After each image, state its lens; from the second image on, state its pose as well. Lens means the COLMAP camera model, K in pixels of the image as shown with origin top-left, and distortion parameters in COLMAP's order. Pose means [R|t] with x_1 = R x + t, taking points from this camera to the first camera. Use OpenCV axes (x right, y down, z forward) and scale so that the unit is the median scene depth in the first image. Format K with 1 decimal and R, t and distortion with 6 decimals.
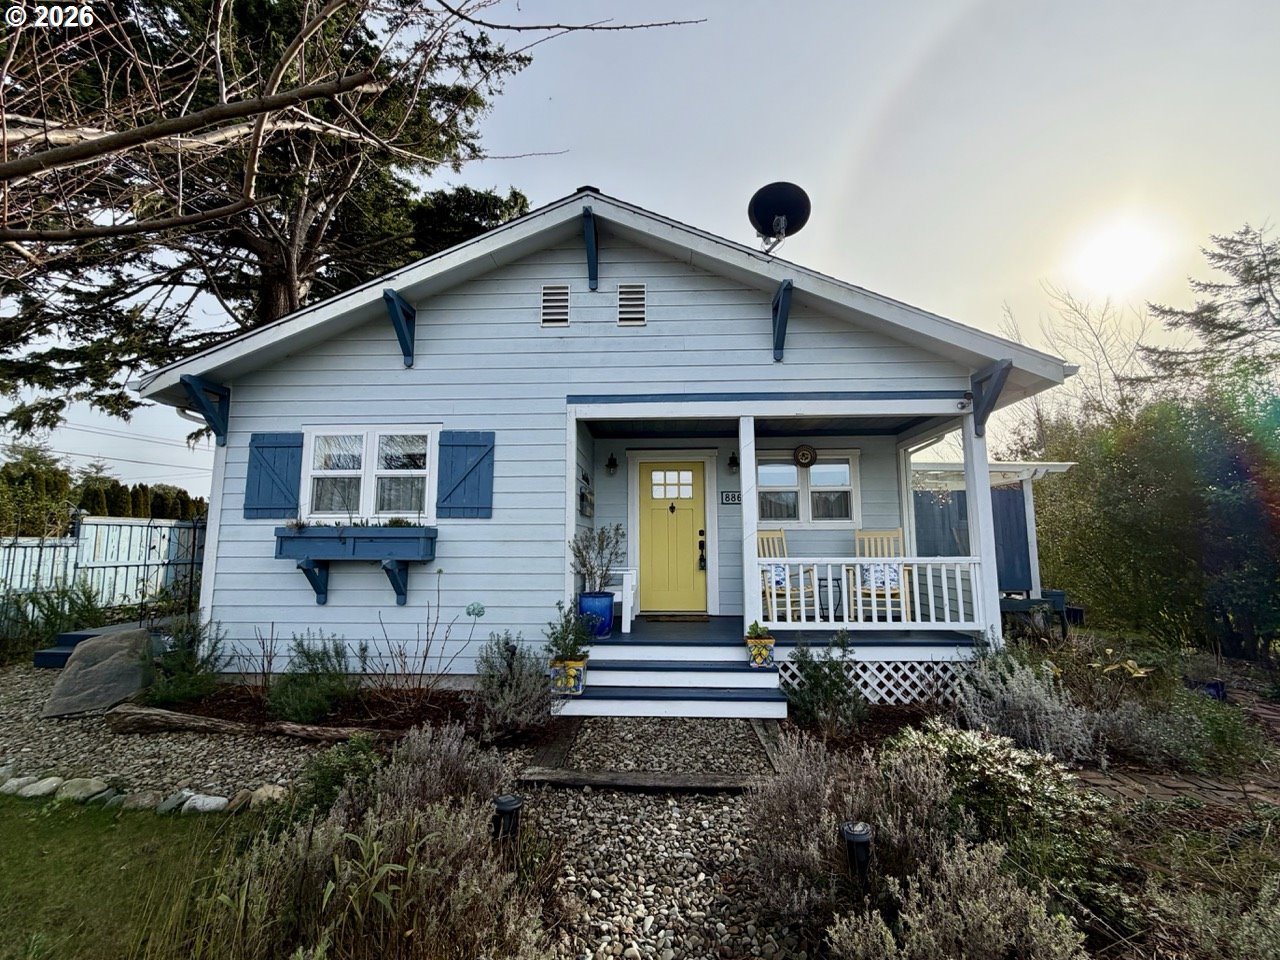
lens RADIAL K [[510.7, 0, 639.6], [0, 510.7, 482.0], [0, 0, 1]] dist [-0.000149, 0.000008]
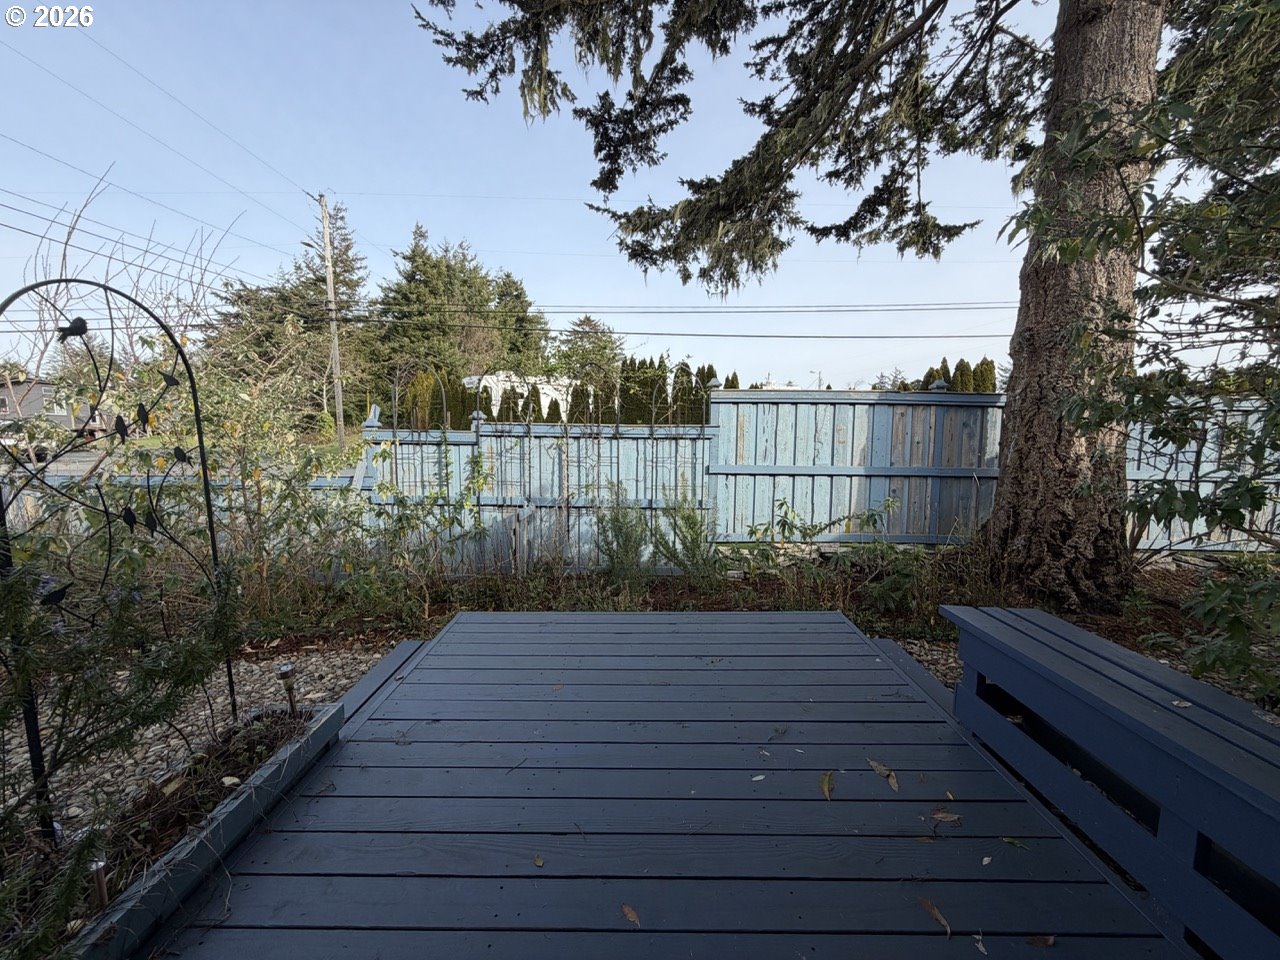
lens RADIAL K [[510.7, 0, 637.2], [0, 510.7, 481.0], [0, 0, 1]] dist [-0.000149, 0.000008]
pose [[0.038615, 0.113104, -0.992833, -0.481725], [0.111750, 0.986852, 0.116769, 0.095150], [0.992986, -0.115459, 0.025468, 0.896949]]
